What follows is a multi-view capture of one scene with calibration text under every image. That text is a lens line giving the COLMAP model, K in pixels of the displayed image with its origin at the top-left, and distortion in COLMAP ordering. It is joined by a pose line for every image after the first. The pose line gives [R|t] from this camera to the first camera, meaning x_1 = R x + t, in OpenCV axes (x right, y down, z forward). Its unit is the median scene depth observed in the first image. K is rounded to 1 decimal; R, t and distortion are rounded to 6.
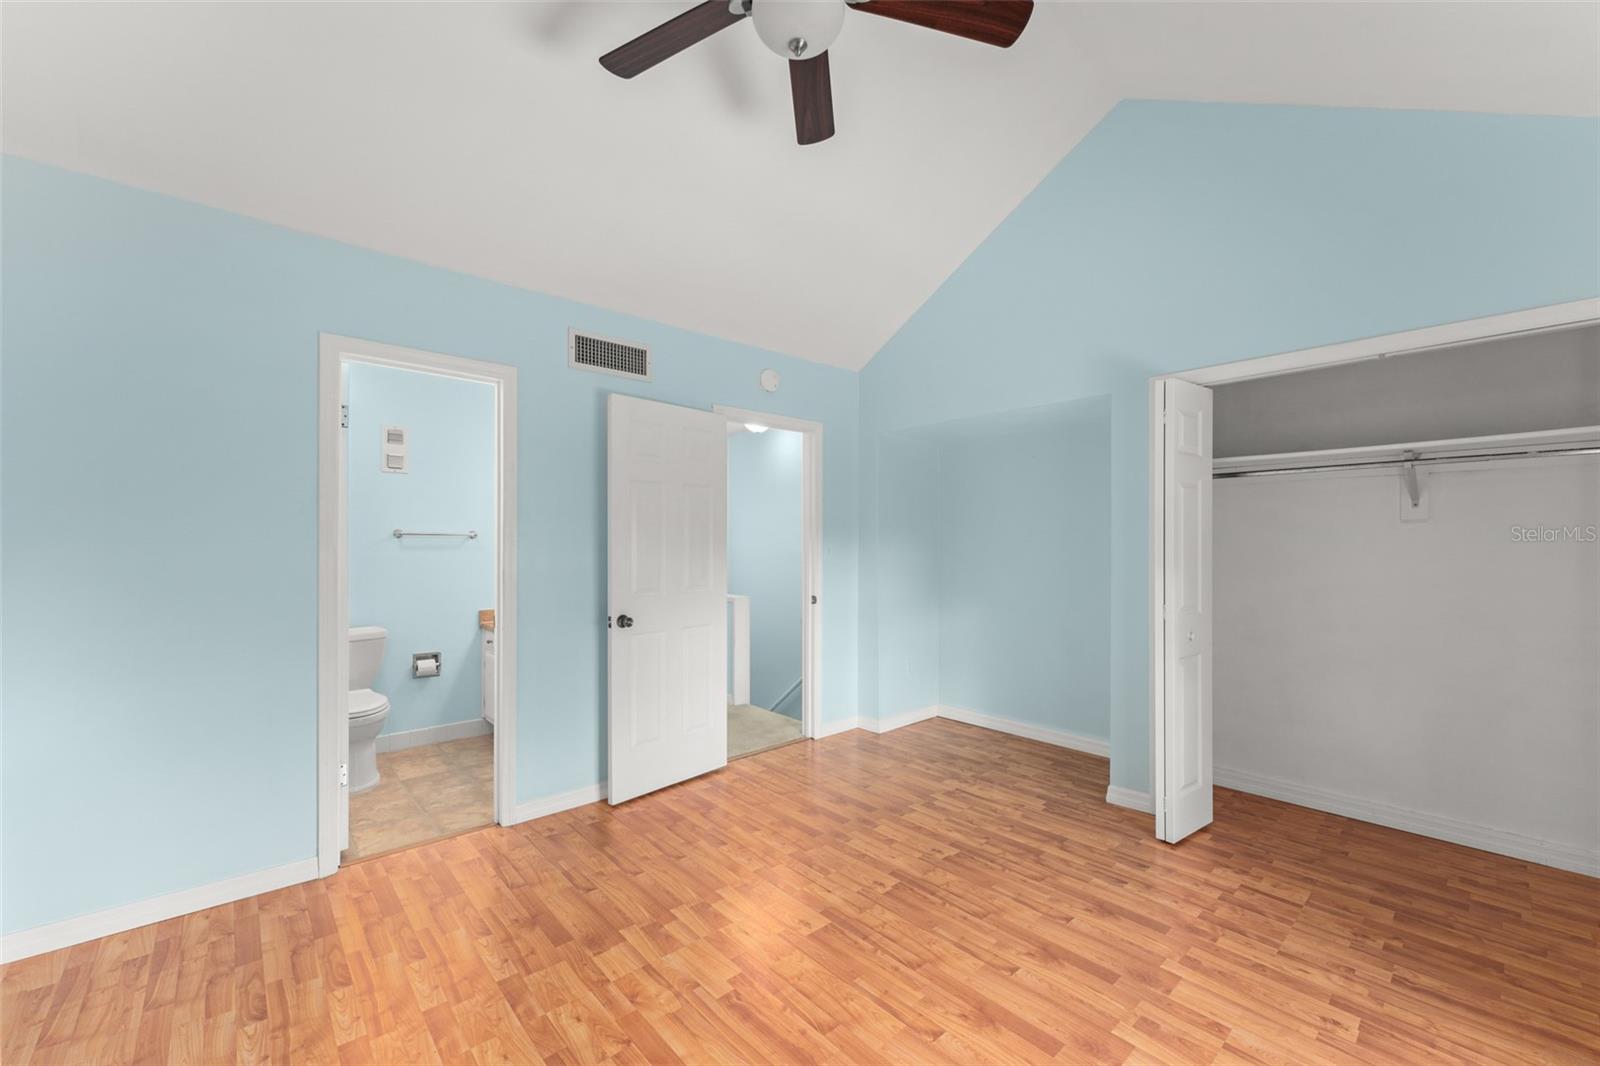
lens RADIAL K [[638.0, 0, 796.6], [0, 638.0, 543.5], [0, 0, 1]] dist [0.002588, 0.000361]
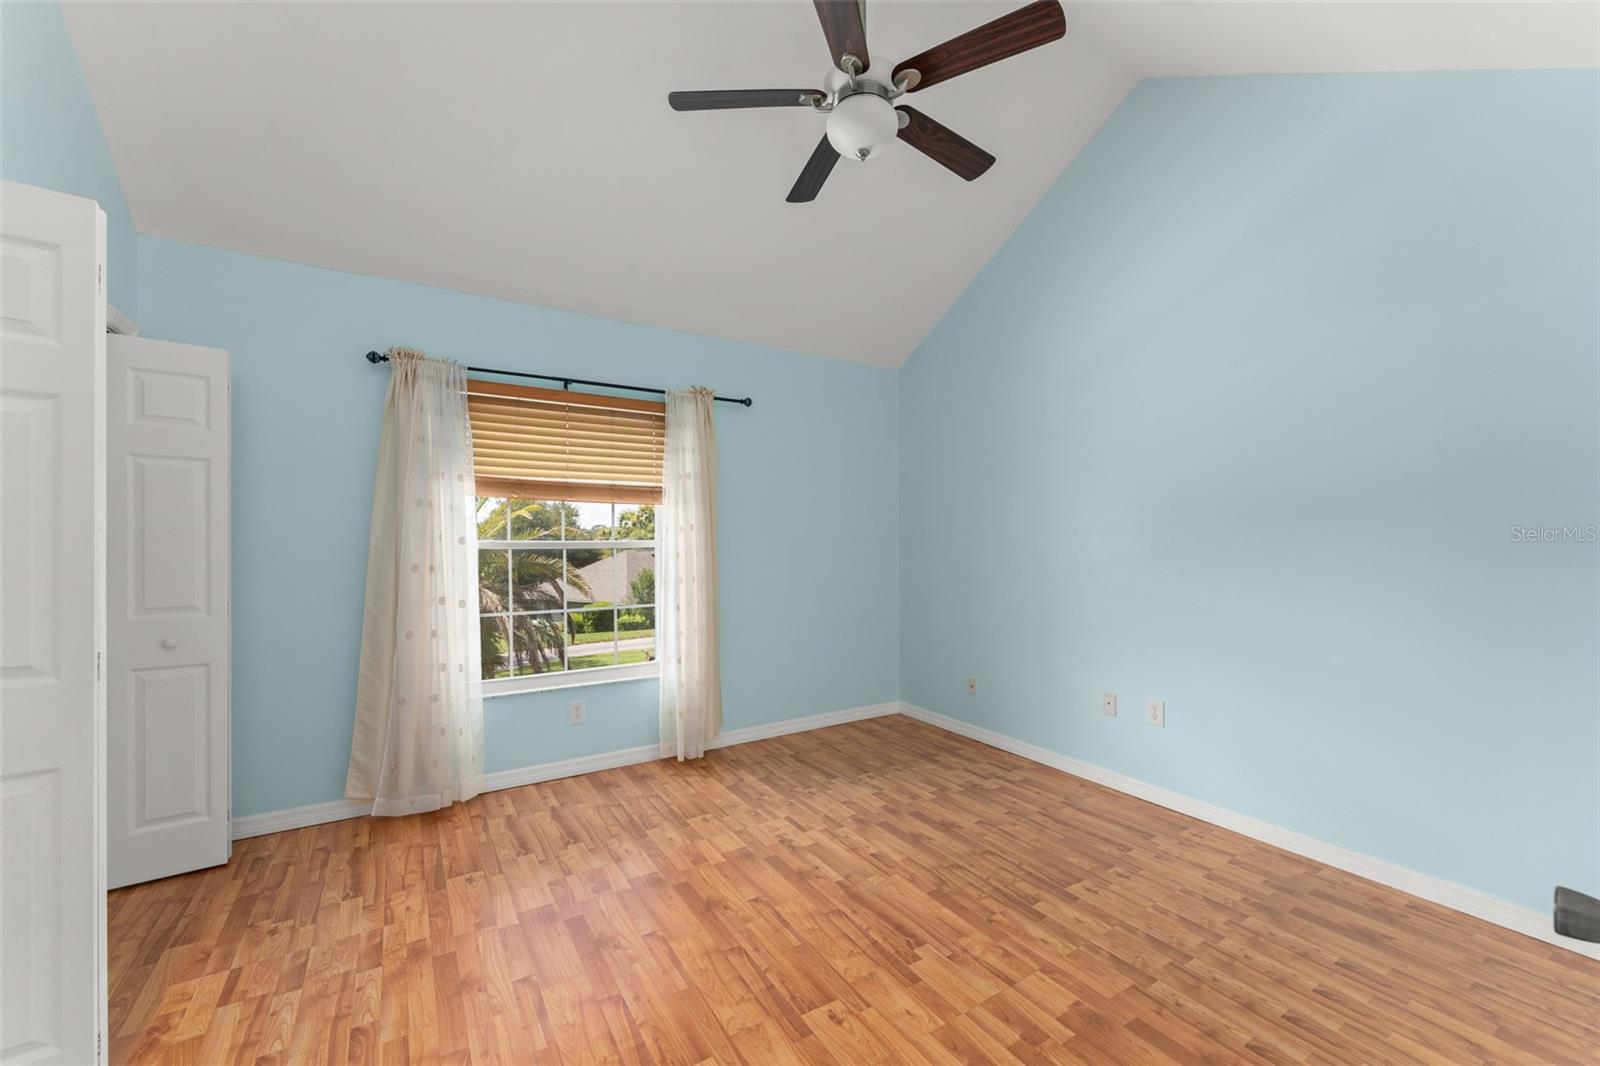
lens RADIAL K [[638.0, 0, 799.5], [0, 638.0, 536.3], [0, 0, 1]] dist [0.002588, 0.000361]
pose [[-0.986603, -0.006254, 0.163022, -0.071067], [-0.006474, 0.999979, -0.000820, 0.001917], [-0.163013, -0.001864, -0.986622, 1.877313]]
